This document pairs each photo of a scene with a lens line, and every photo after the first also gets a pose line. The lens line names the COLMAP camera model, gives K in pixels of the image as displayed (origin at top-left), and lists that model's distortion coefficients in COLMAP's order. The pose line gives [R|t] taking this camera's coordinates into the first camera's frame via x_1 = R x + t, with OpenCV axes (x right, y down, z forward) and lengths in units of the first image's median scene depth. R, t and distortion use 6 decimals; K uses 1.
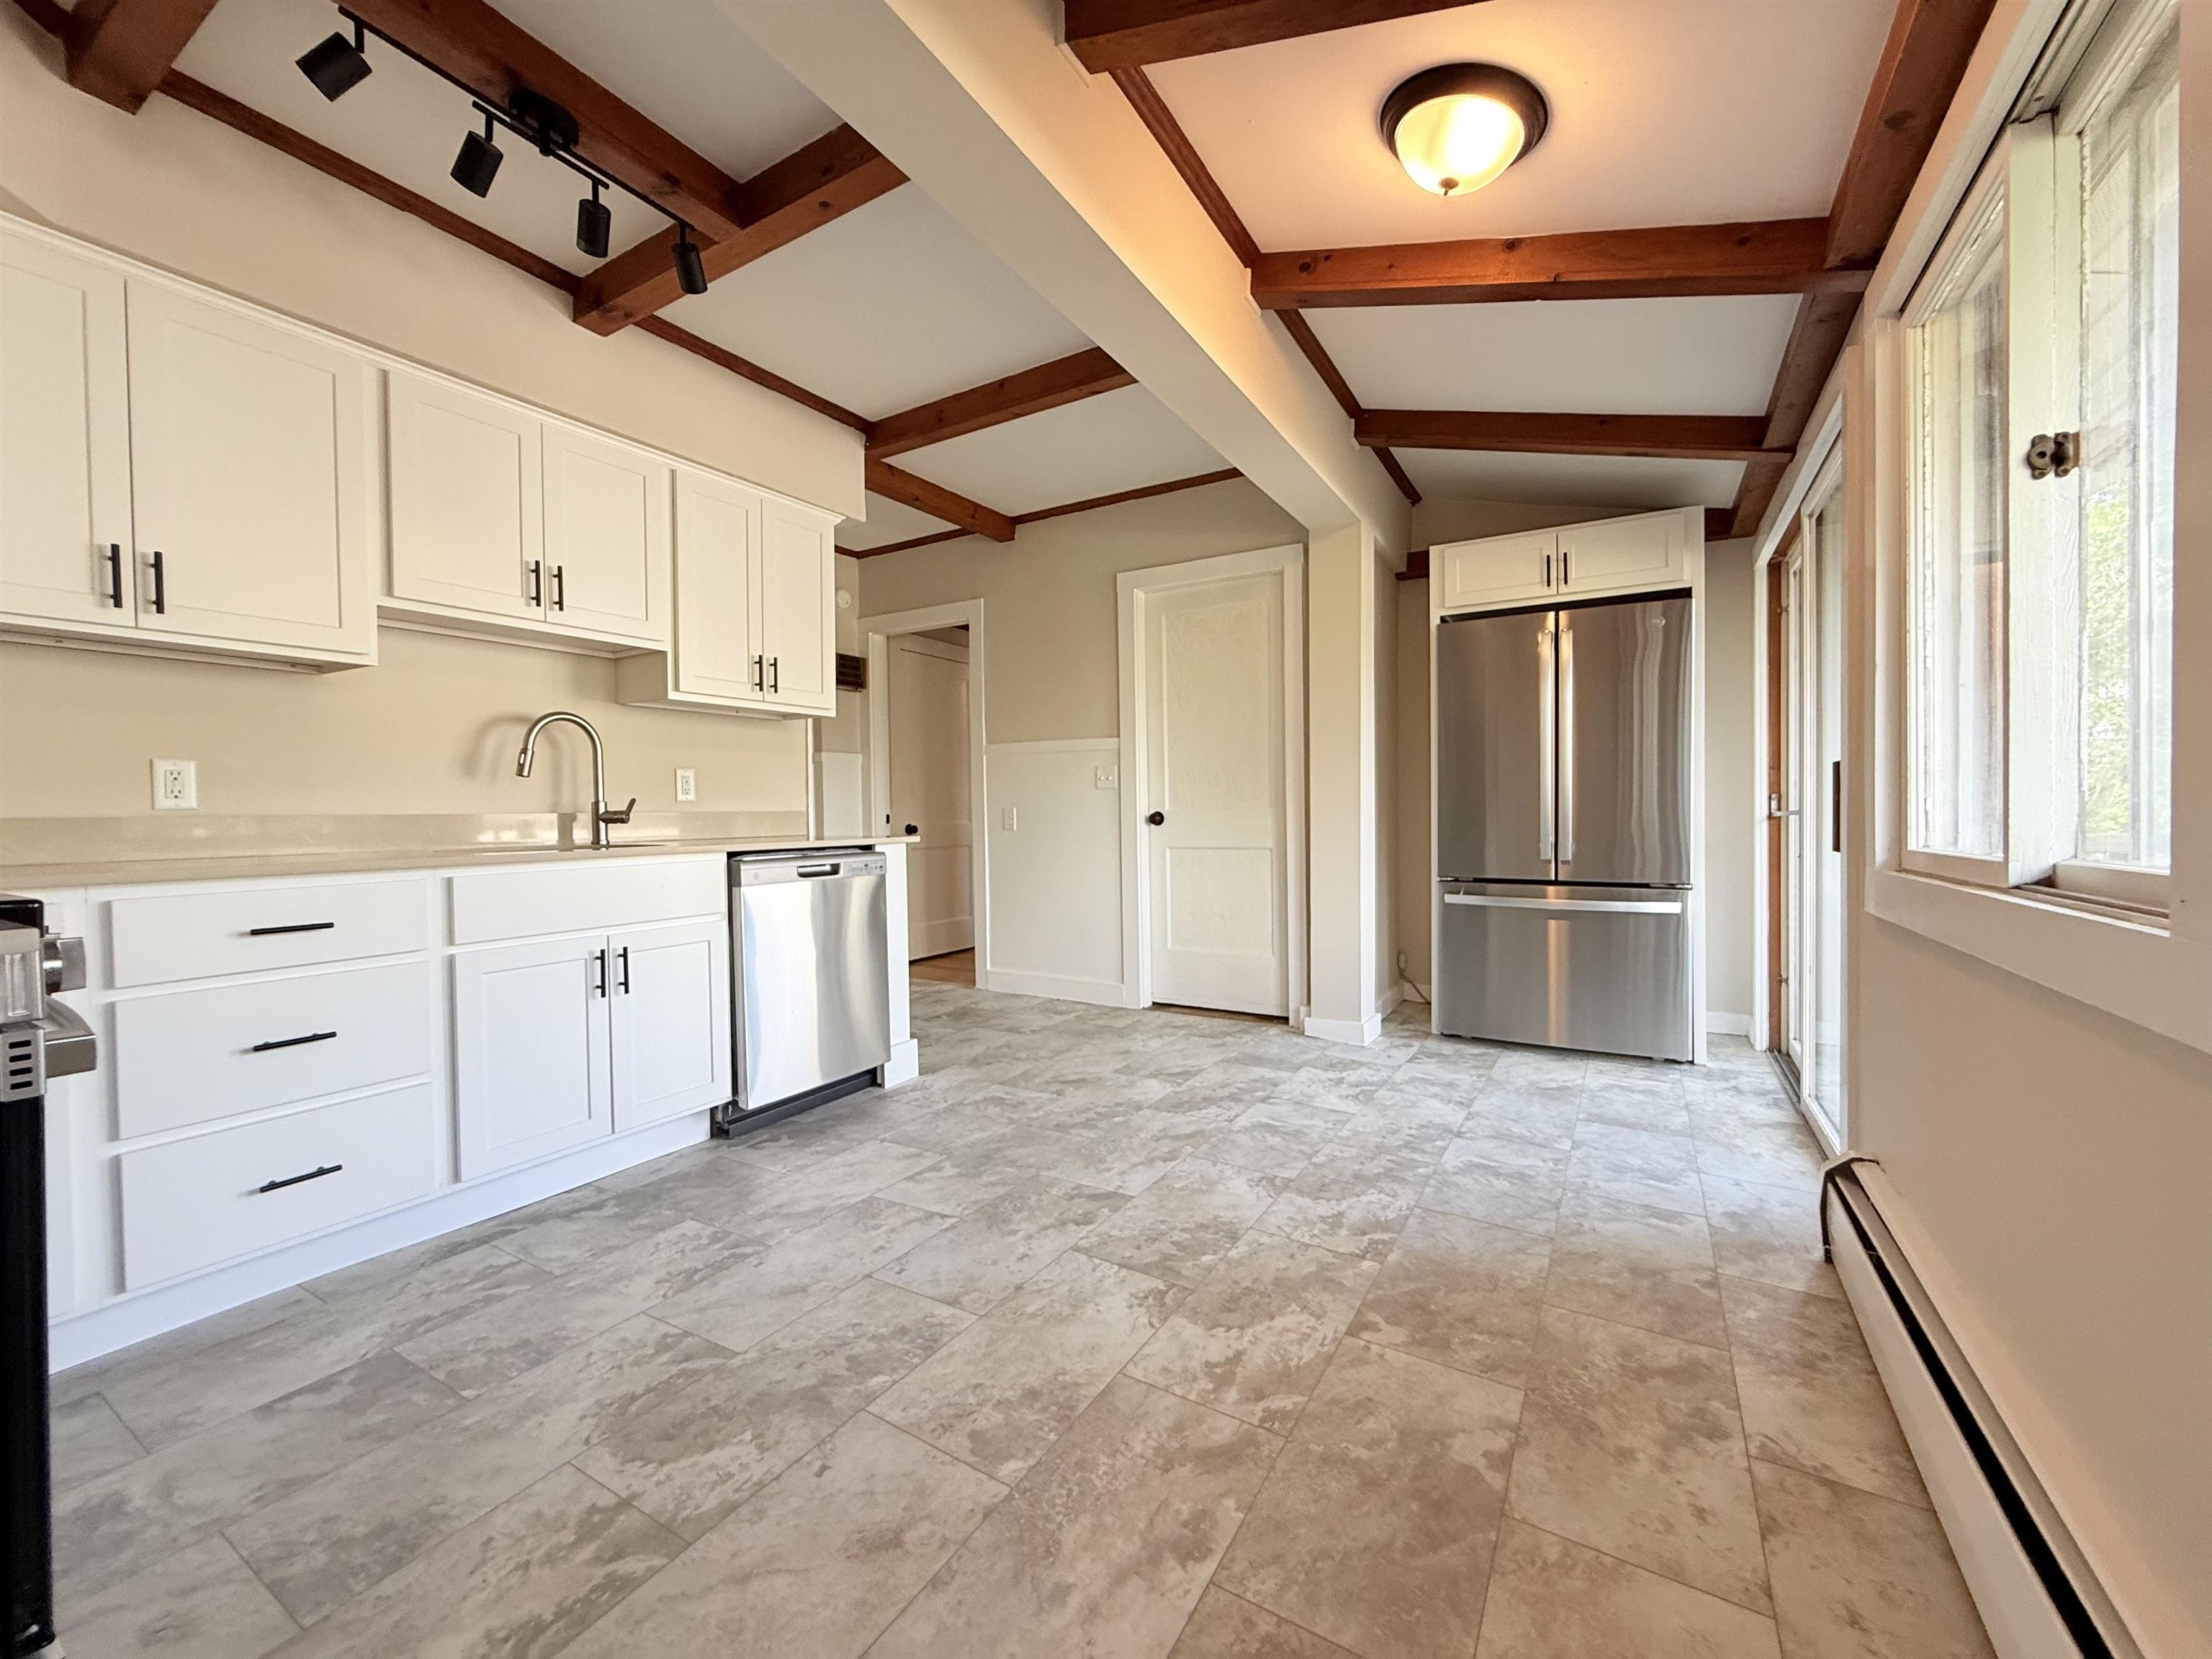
lens RADIAL K [[882.9, 0, 1108.7], [0, 882.9, 823.2], [0, 0, 1]] dist [-0.000386, 0.000754]
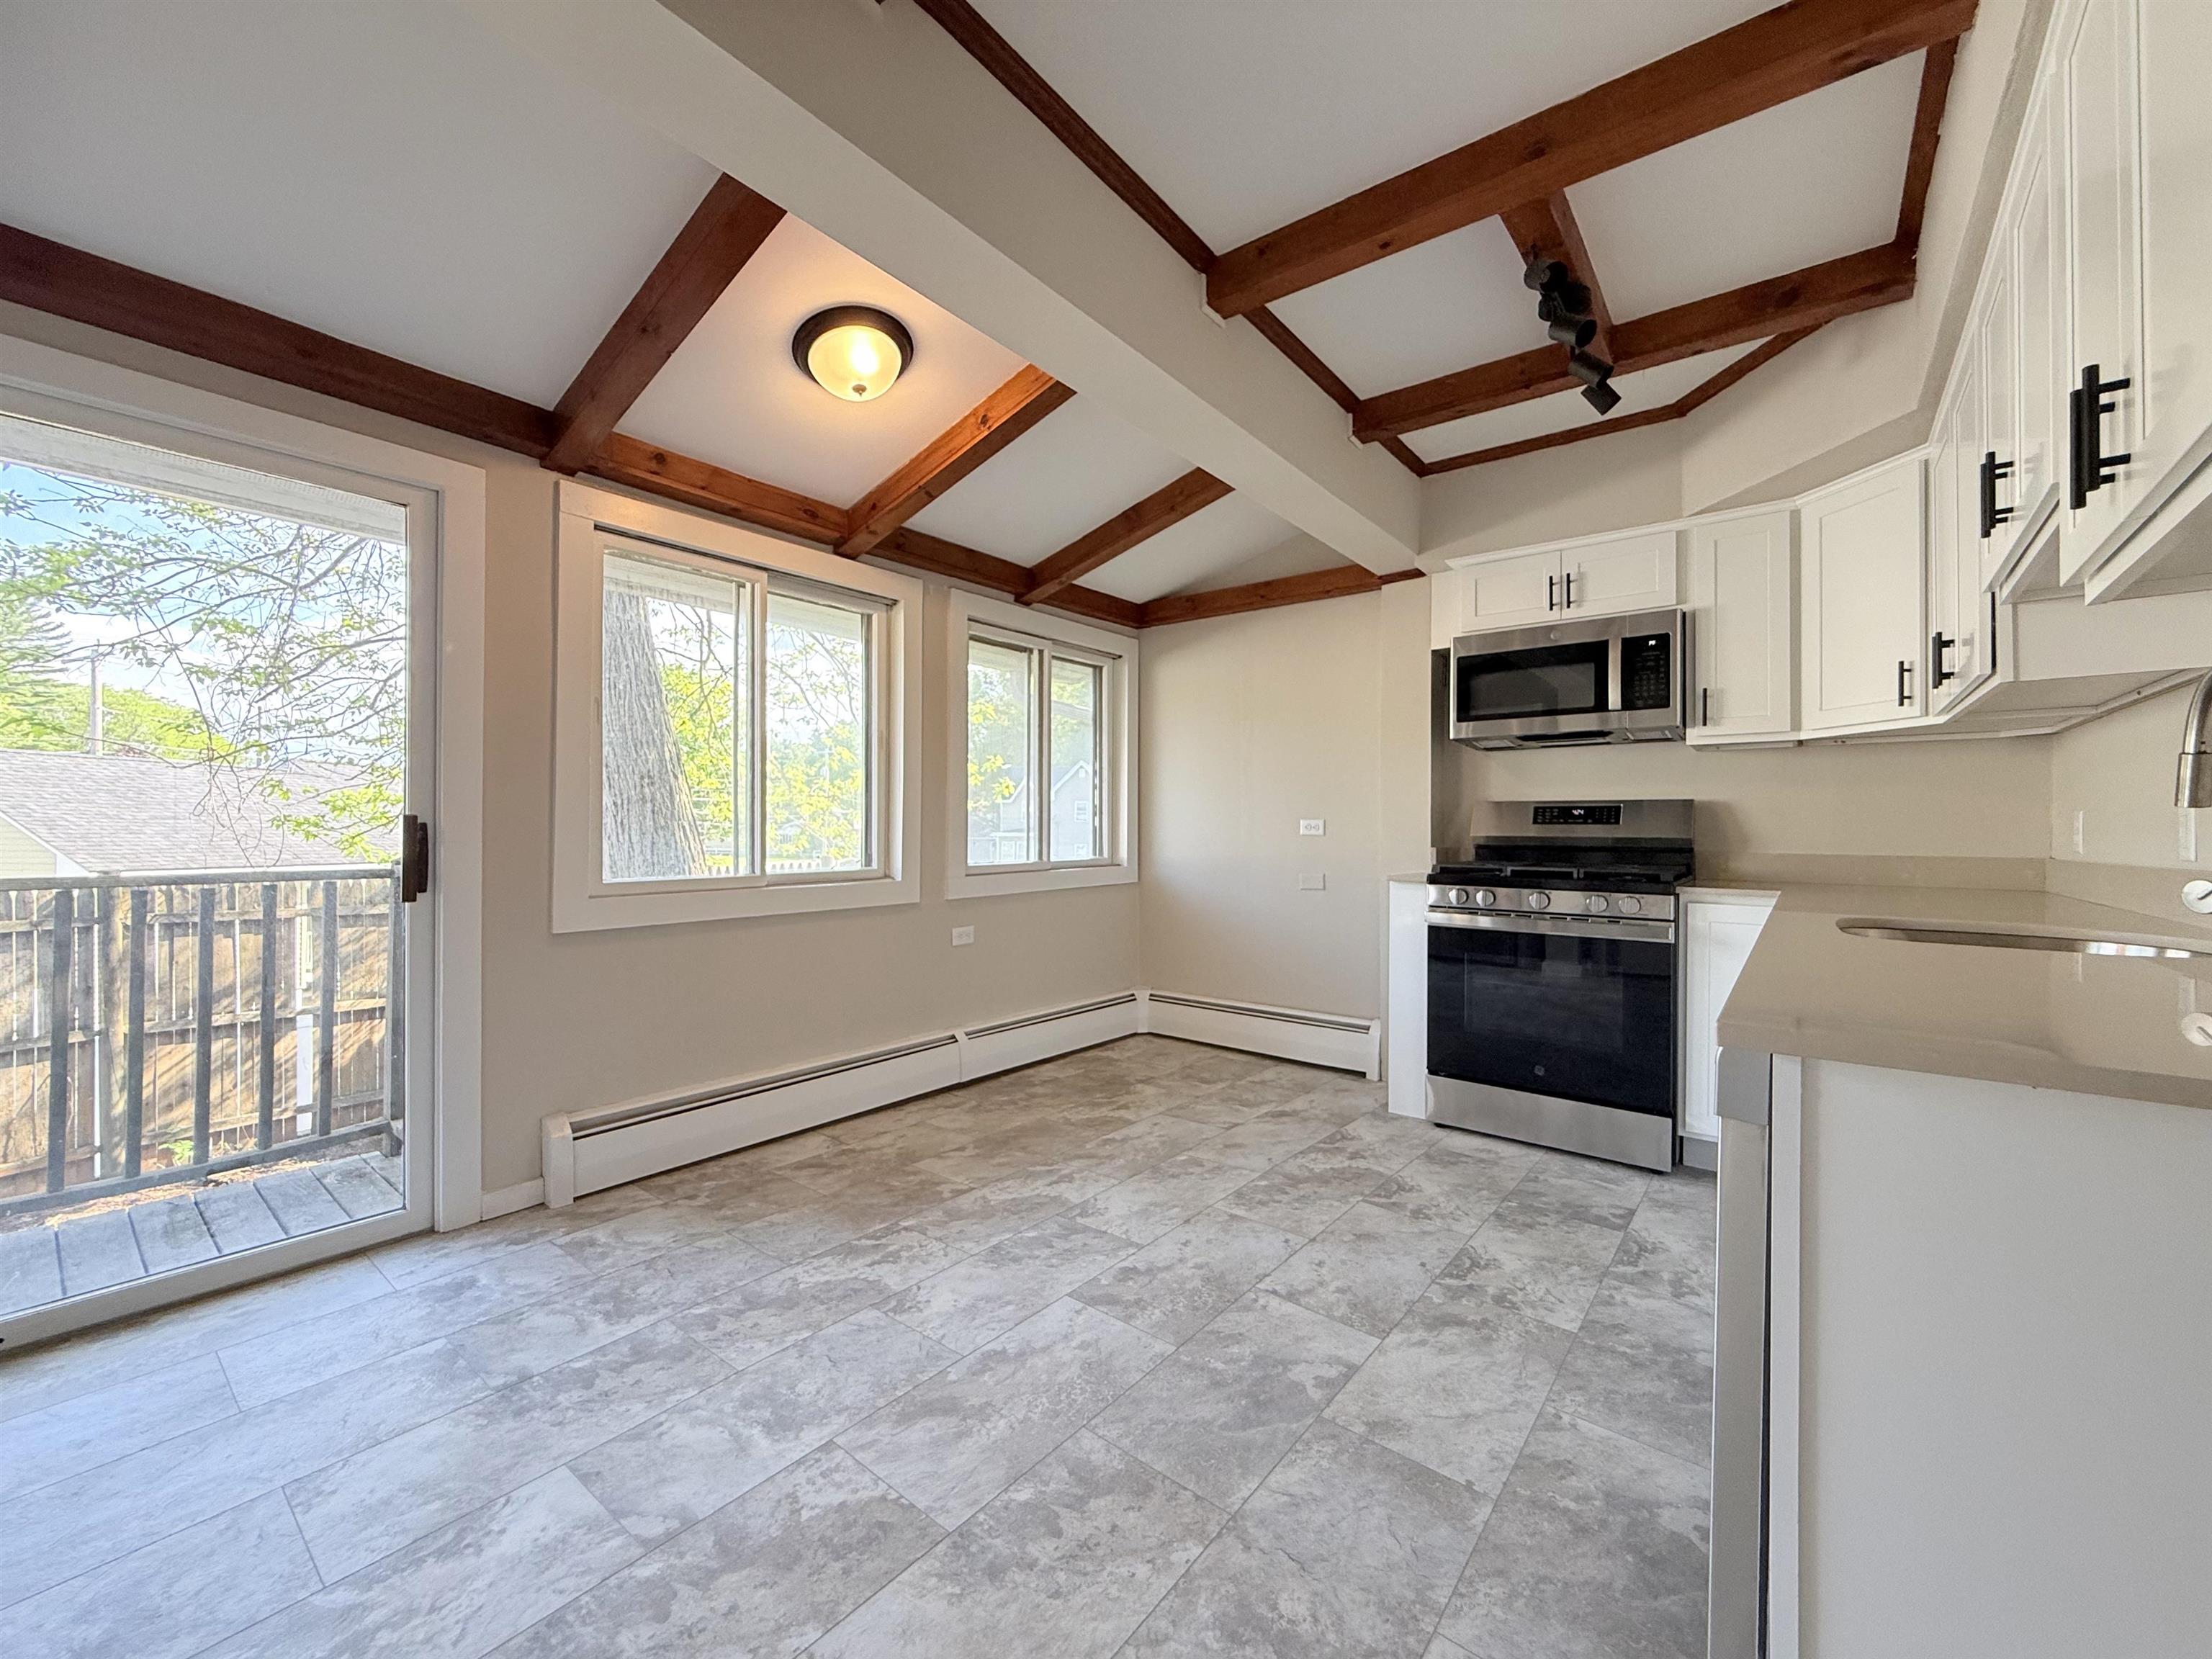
lens RADIAL K [[882.9, 0, 1106.8], [0, 882.9, 828.0], [0, 0, 1]] dist [-0.000386, 0.000754]
pose [[-0.990723, 0.004211, 0.135833, -0.142621], [0.005354, 0.999953, 0.008049, -0.060487], [-0.135793, 0.008702, -0.990699, 2.006478]]
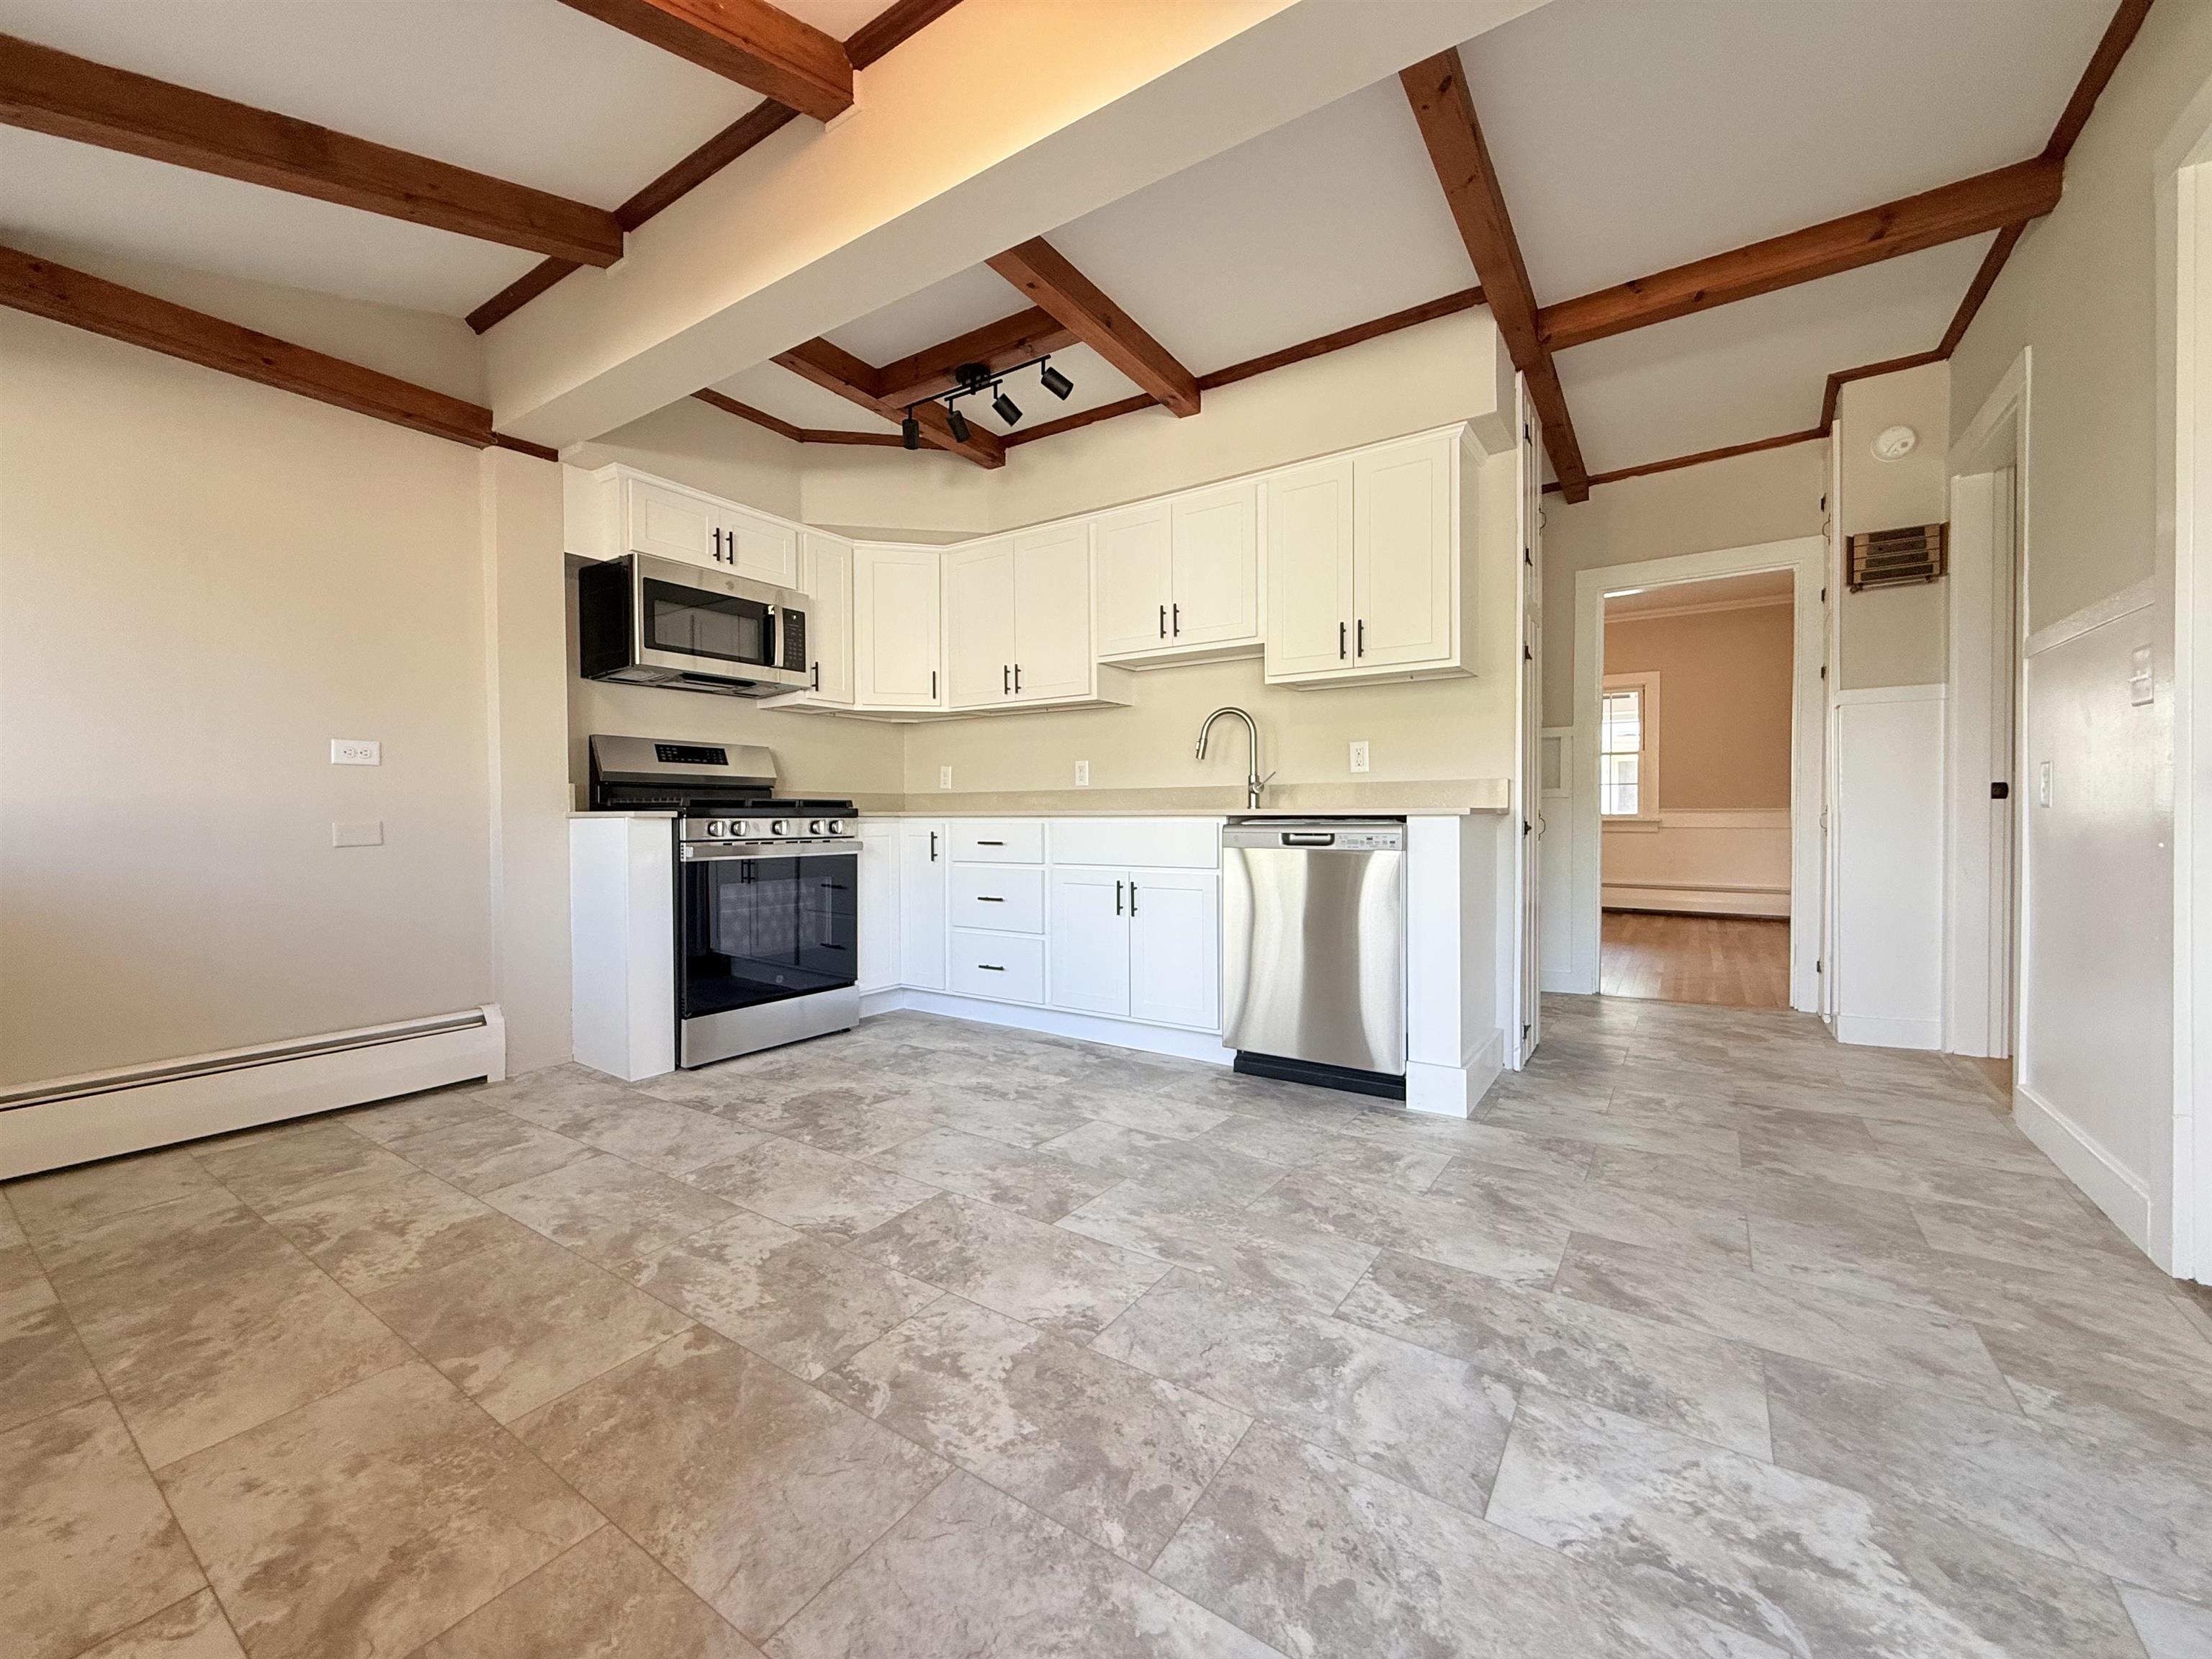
lens RADIAL K [[882.9, 0, 1091.8], [0, 882.9, 826.6], [0, 0, 1]] dist [-0.000386, 0.000754]
pose [[-0.064529, 0.025894, -0.997580, 0.918038], [-0.008262, 0.999615, 0.026482, 0.022816], [0.997882, 0.009951, -0.064290, 1.165464]]
